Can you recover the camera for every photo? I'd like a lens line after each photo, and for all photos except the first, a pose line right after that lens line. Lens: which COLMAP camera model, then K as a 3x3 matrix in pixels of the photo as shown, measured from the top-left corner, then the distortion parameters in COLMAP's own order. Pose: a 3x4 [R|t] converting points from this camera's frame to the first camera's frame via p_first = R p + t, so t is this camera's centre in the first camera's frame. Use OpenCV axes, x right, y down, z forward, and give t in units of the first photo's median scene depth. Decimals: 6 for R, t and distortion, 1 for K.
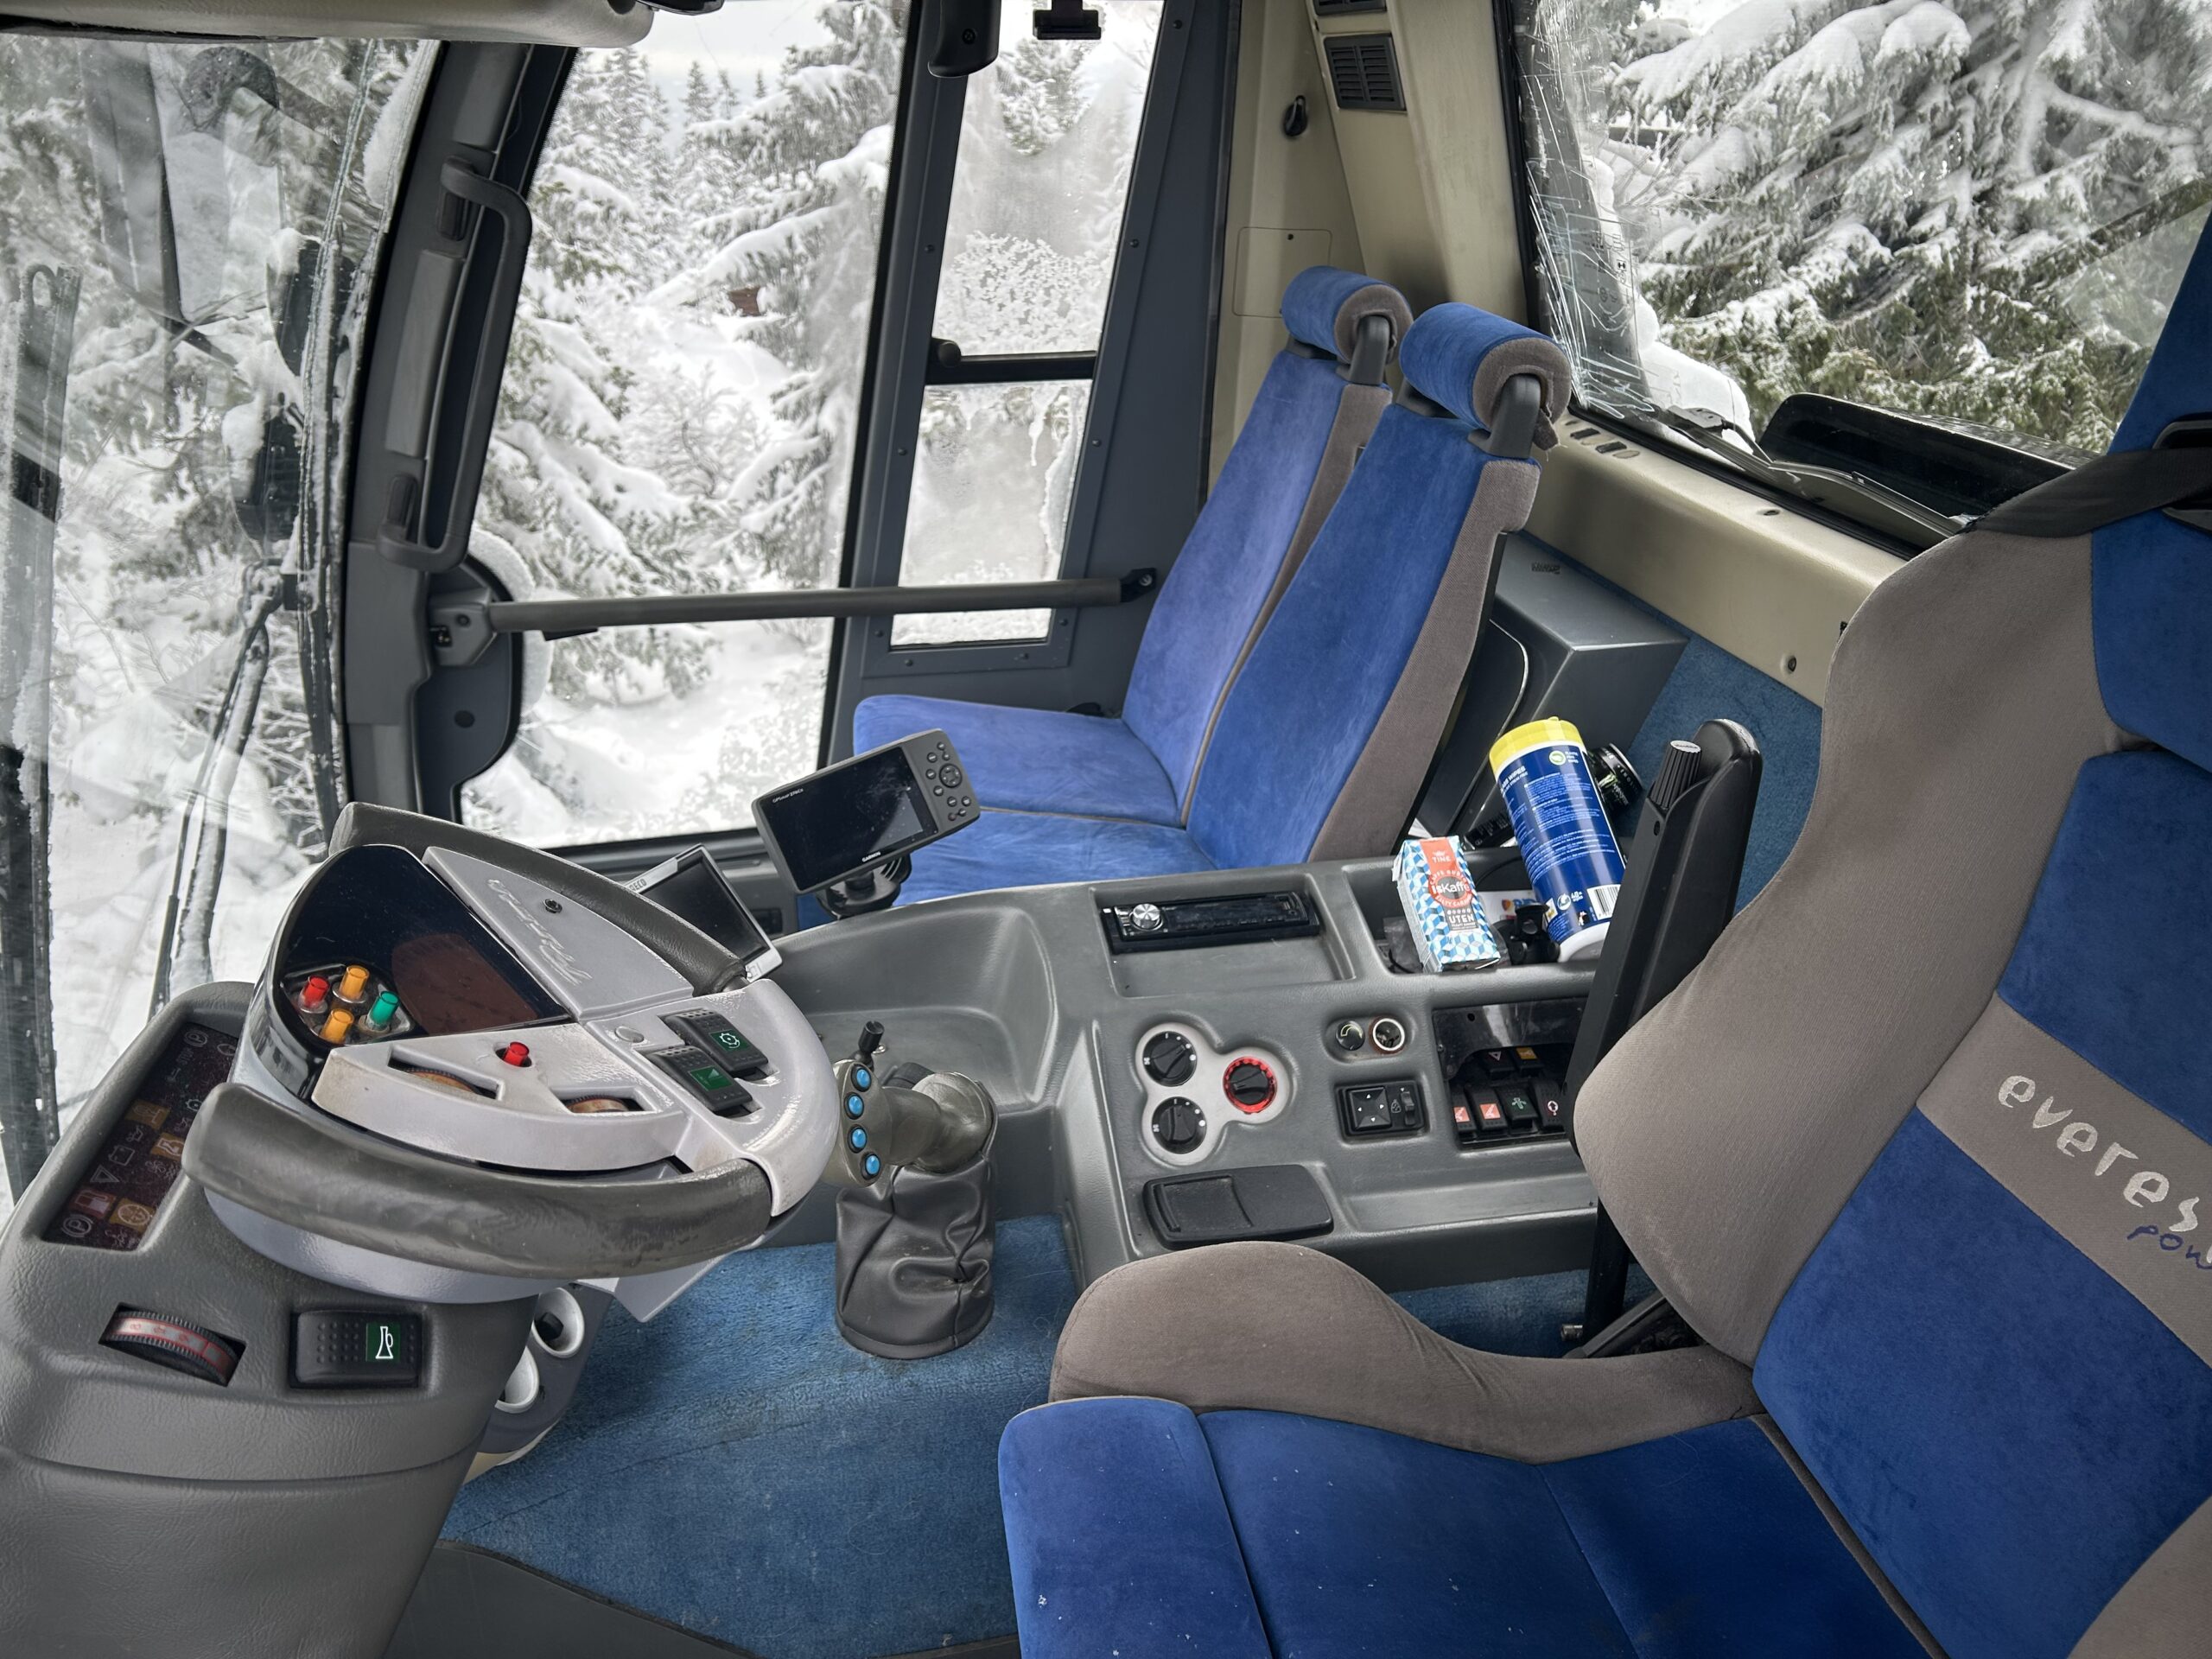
lens RADIAL K [[1654.9, 0, 1084.3], [0, 1654.9, 826.8], [0, 0, 1]] dist [0.072475, -0.082948]
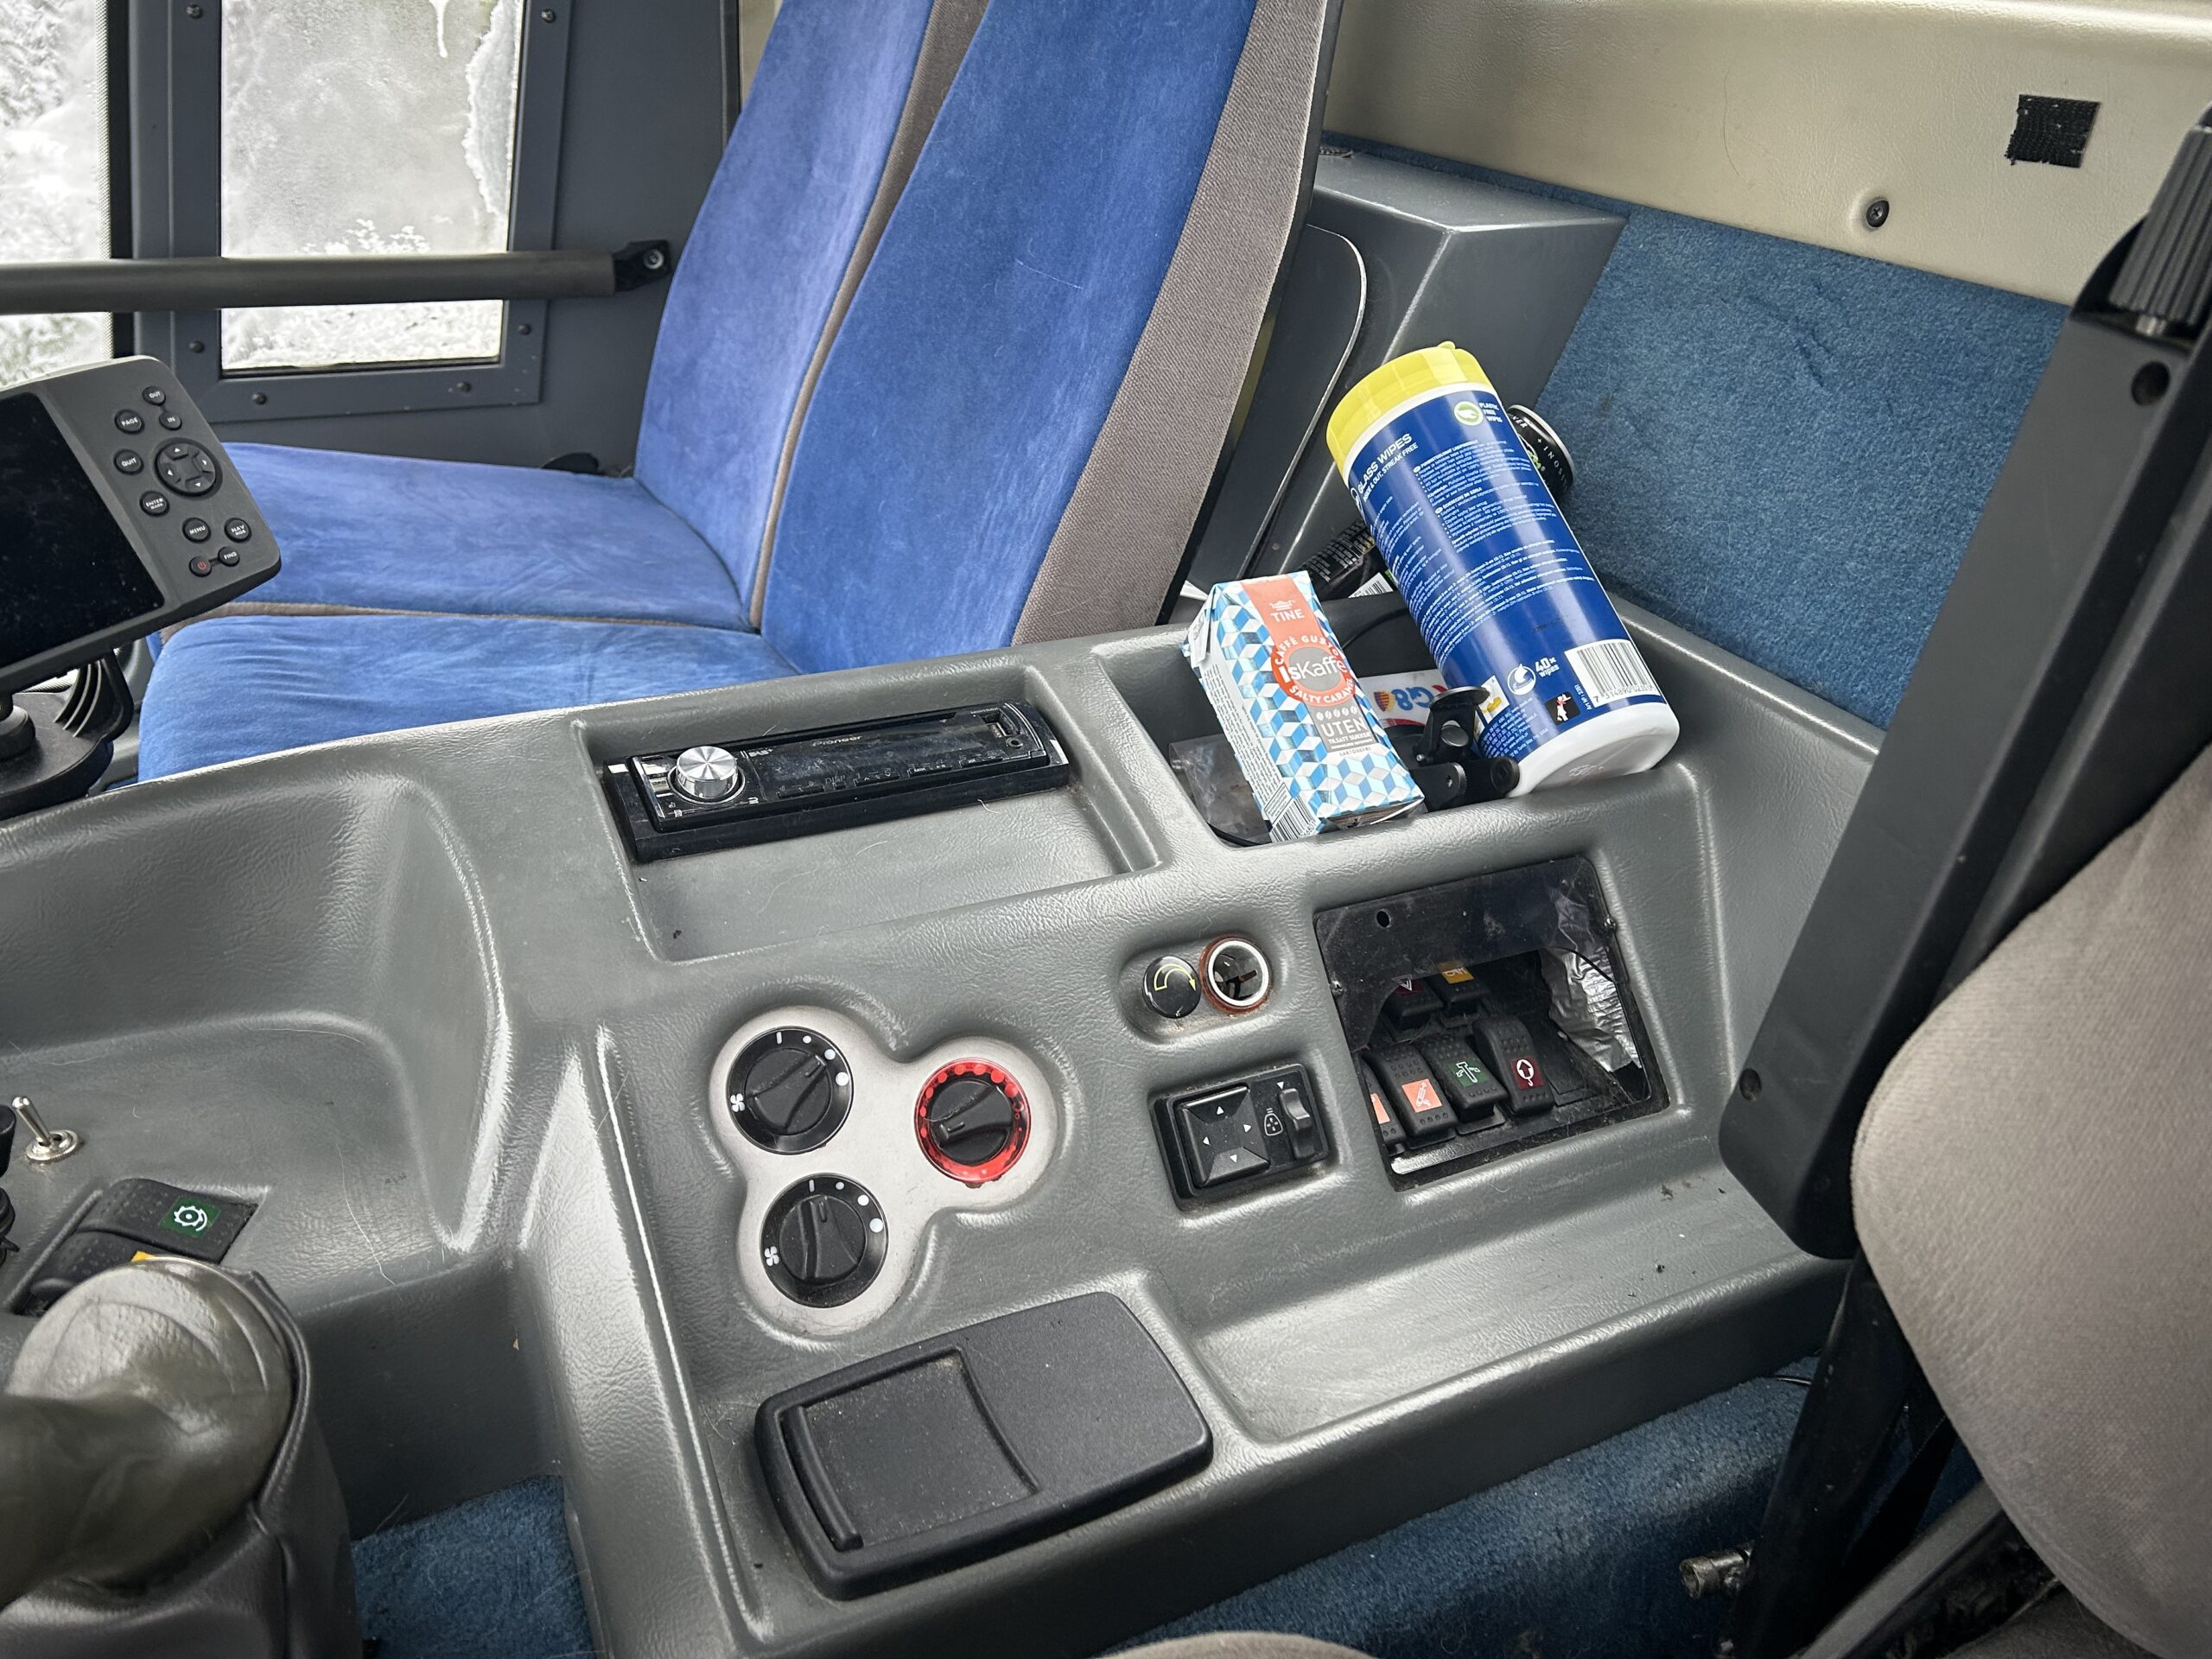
lens RADIAL K [[1654.9, 0, 1084.3], [0, 1654.9, 826.8], [0, 0, 1]] dist [0.072475, -0.082948]
pose [[0.961940, -0.087359, 0.258922, 0.017108], [0.066593, 0.993898, 0.087932, 0.034407], [-0.265024, -0.067343, 0.961887, 0.513434]]
